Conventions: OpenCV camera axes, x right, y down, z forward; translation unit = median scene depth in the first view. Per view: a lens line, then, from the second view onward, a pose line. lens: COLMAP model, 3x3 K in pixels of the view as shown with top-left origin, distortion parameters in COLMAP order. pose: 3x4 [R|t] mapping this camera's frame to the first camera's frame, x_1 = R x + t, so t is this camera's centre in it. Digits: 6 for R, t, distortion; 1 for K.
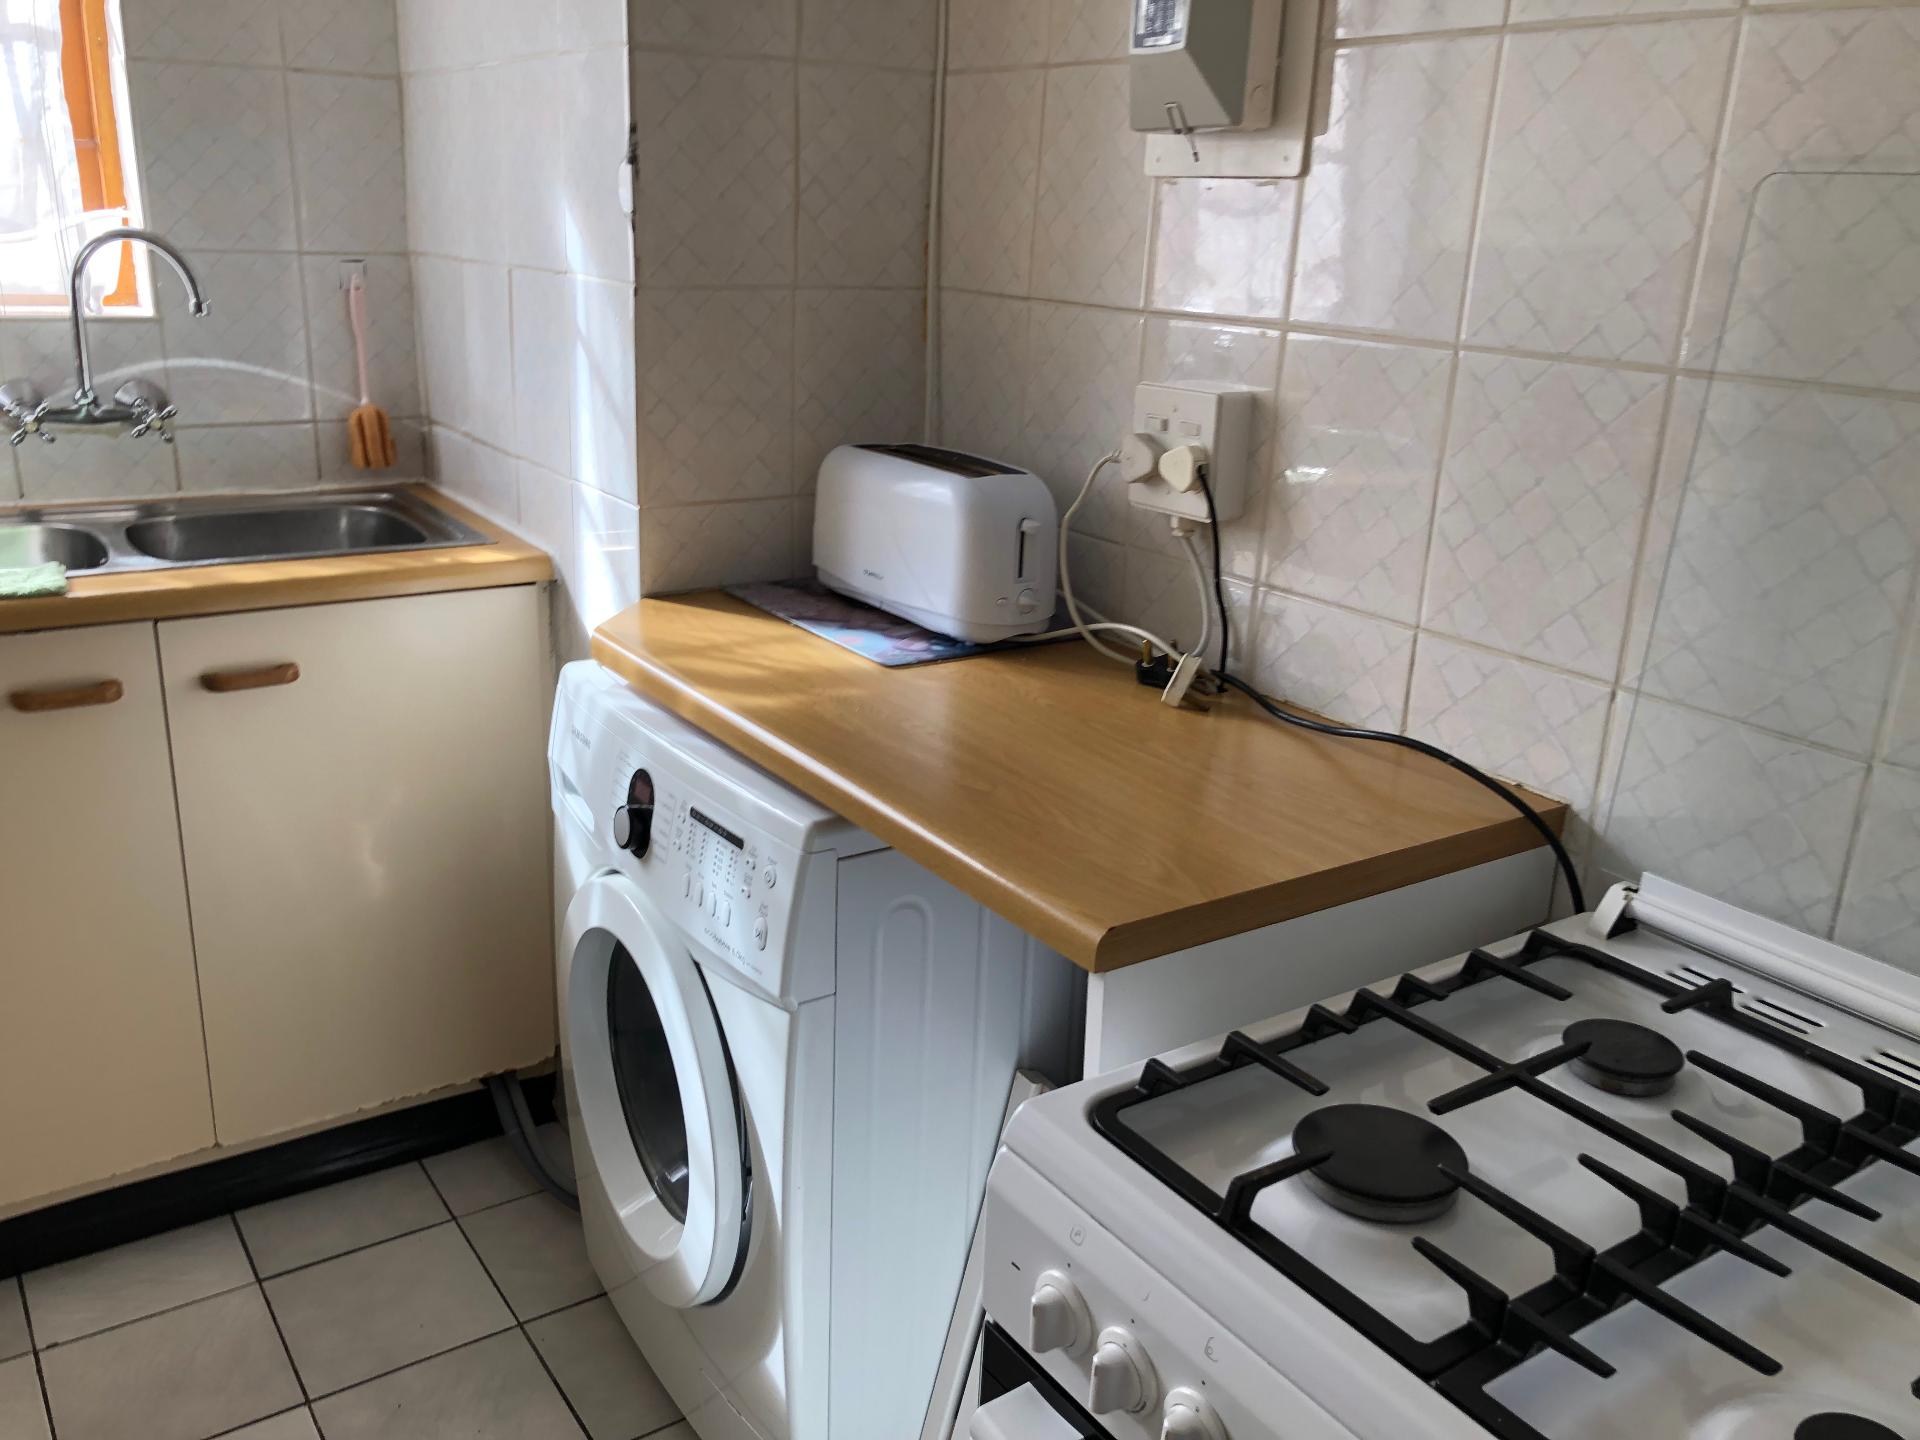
lens RADIAL K [[1578.4, 0, 960.0], [0, 1578.4, 720.0], [0, 0, 1]] dist [0.001185, 0.002190]
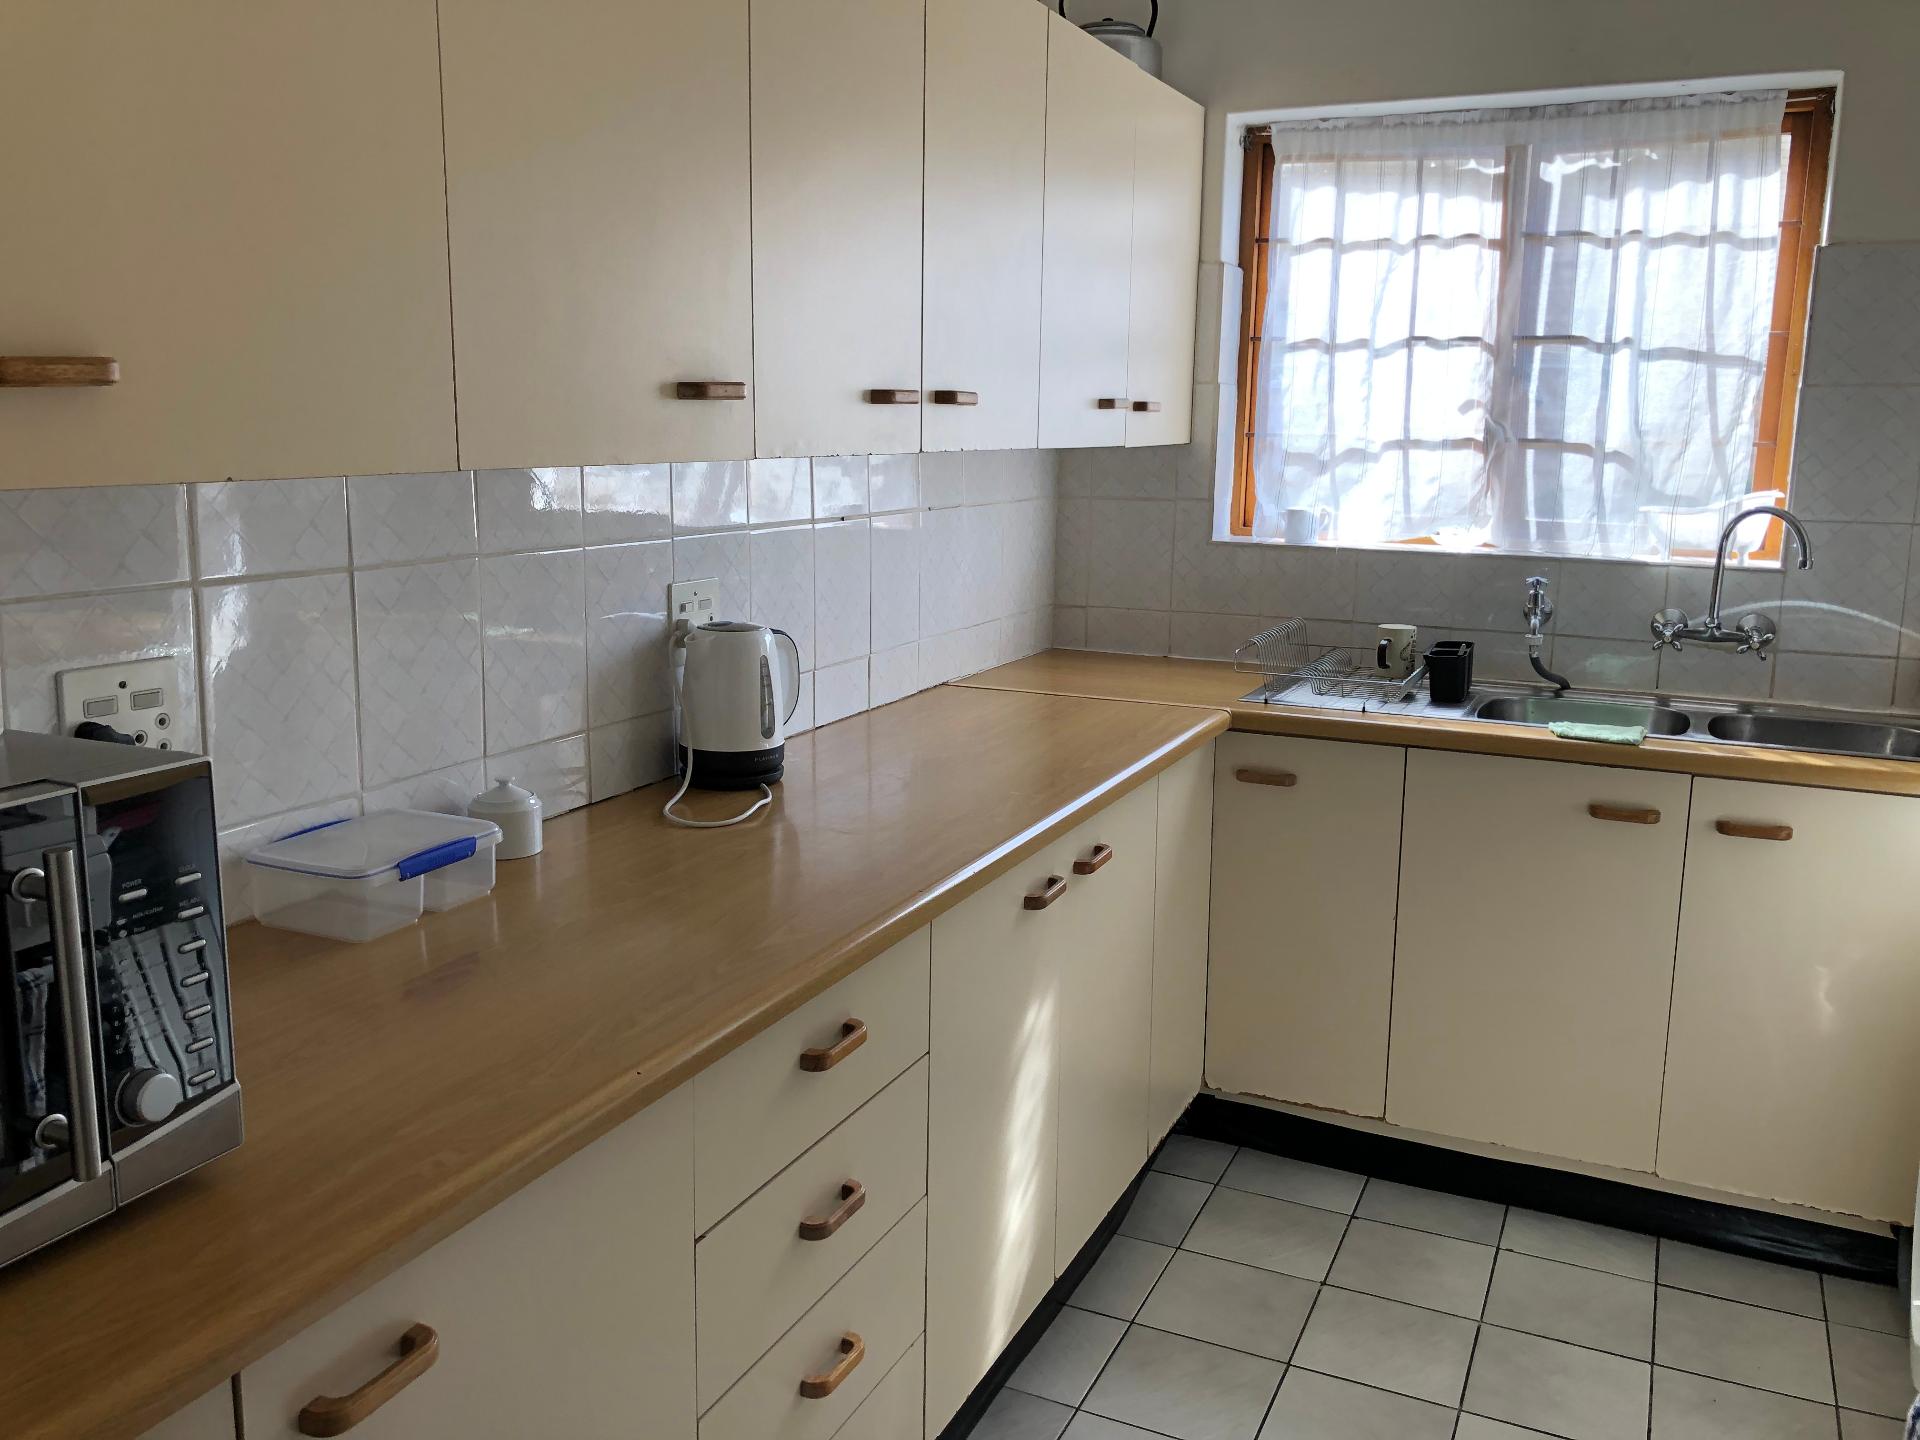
lens RADIAL K [[1578.4, 0, 960.0], [0, 1578.4, 720.0], [0, 0, 1]] dist [0.001185, 0.002190]
pose [[0.512227, 0.129369, -0.849051, 0.294450], [-0.255505, 0.966784, -0.006837, 0.056360], [0.819964, 0.220438, 0.528267, -0.253675]]
